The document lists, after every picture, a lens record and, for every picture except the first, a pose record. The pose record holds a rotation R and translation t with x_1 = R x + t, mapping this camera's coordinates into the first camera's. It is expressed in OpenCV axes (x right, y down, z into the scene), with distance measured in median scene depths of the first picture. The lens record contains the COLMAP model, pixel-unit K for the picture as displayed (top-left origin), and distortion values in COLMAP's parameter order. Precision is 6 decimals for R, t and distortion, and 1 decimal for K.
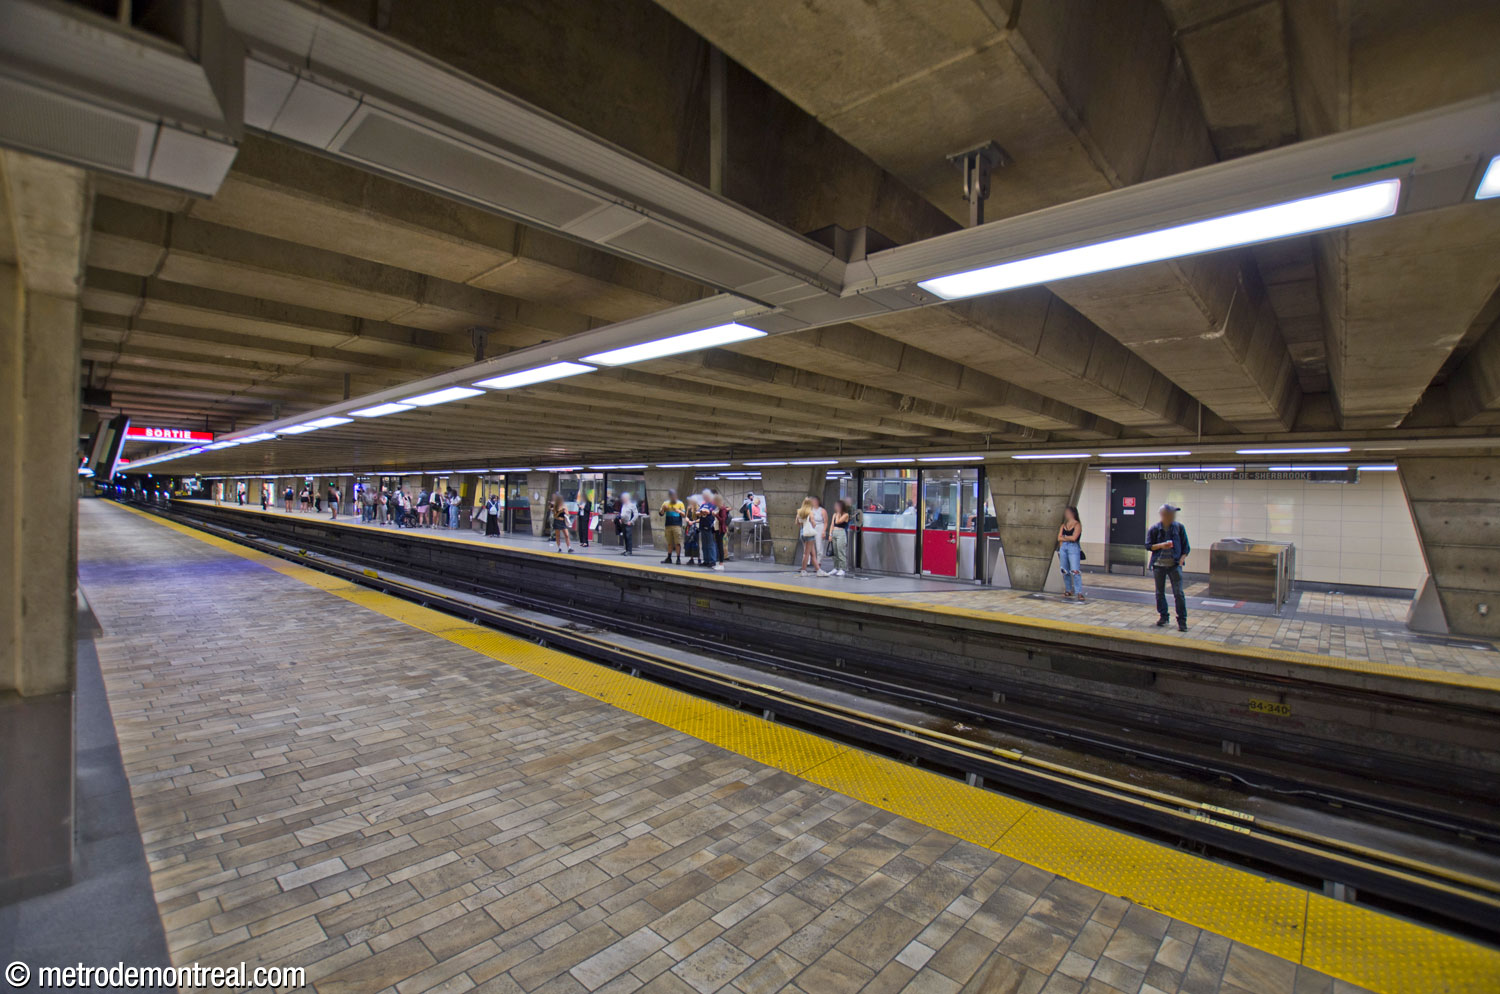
lens RADIAL K [[646.0, 0, 748.7], [0, 646.0, 490.3], [0, 0, 1]] dist [-0.024560, -0.000380]
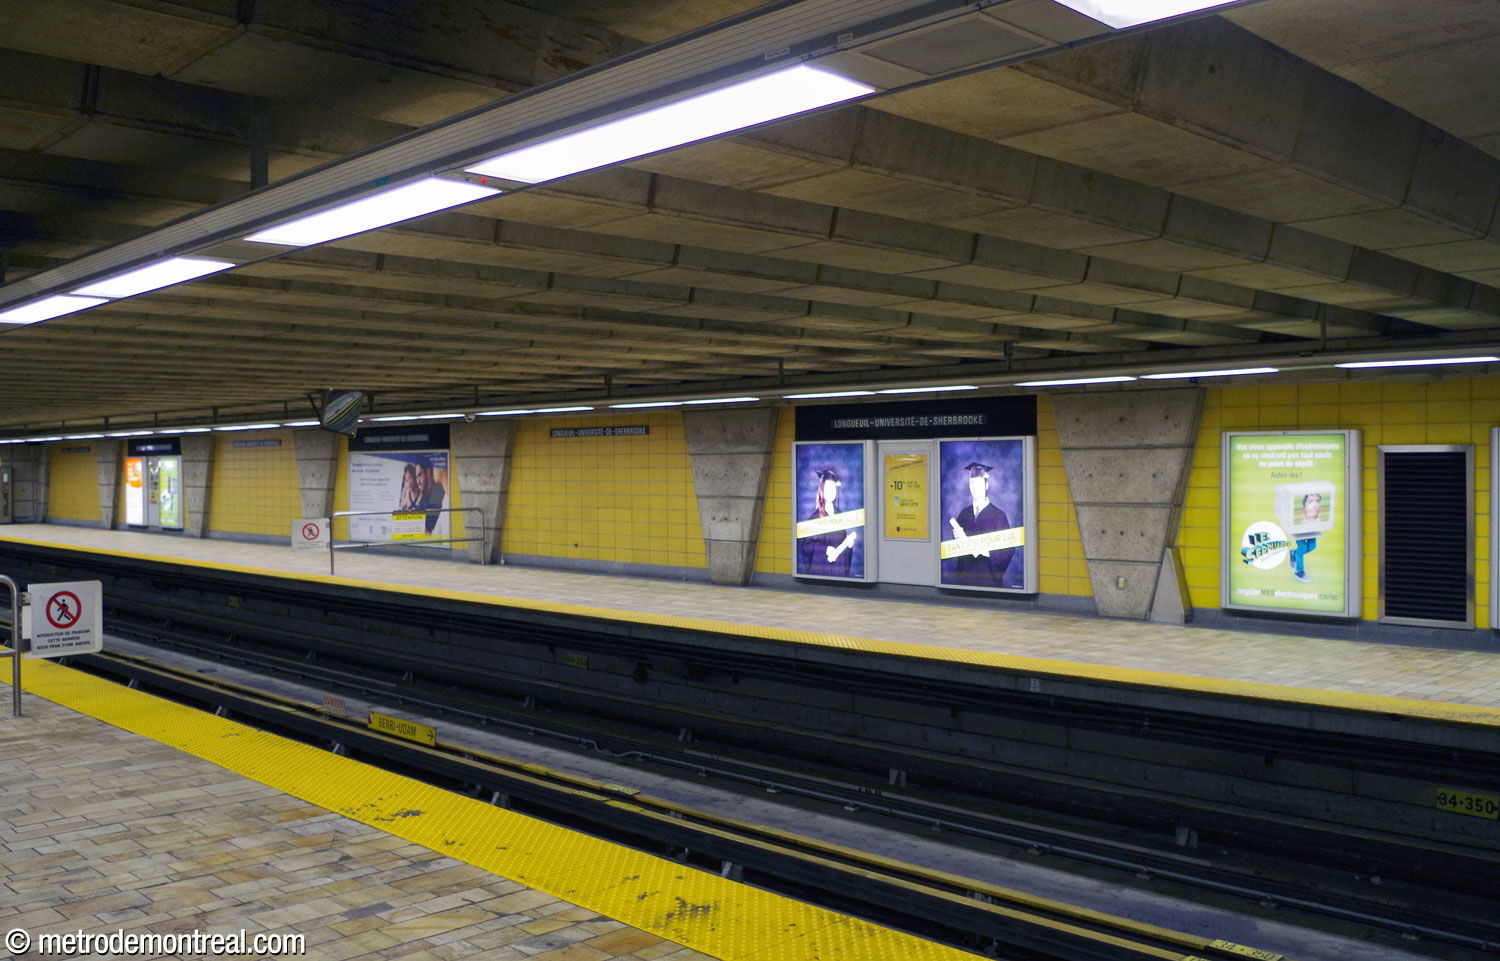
lens RADIAL K [[1341.8, 0, 754.6], [0, 1341.8, 468.9], [0, 0, 1]] dist [-0.056381, -0.019502]
pose [[0.998849, -0.022760, -0.042221, 0.162246], [0.023423, 0.999609, 0.015288, 0.001856], [0.041856, -0.016259, 0.998991, -0.147188]]
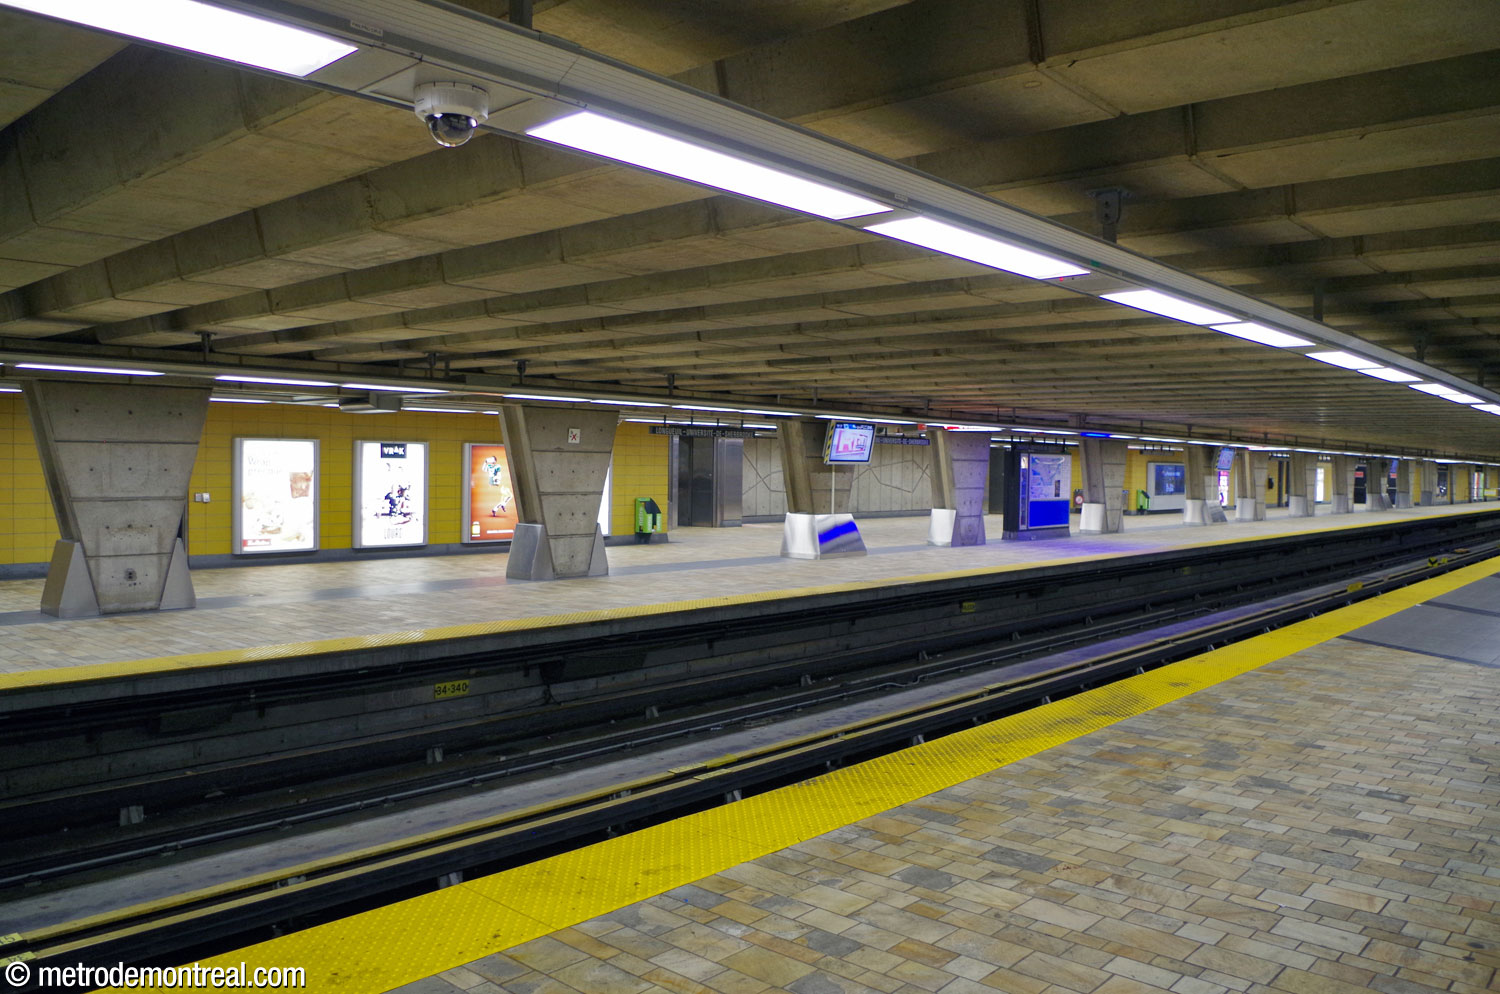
lens RADIAL K [[1153.2, 0, 751.5], [0, 1153.2, 504.8], [0, 0, 1]] dist [-0.097297, 0.003138]
pose [[-0.030269, -0.053399, 0.998114, -0.972071], [-0.027946, 0.998227, 0.052558, -0.005615], [-0.999151, -0.026302, -0.031707, 0.900598]]
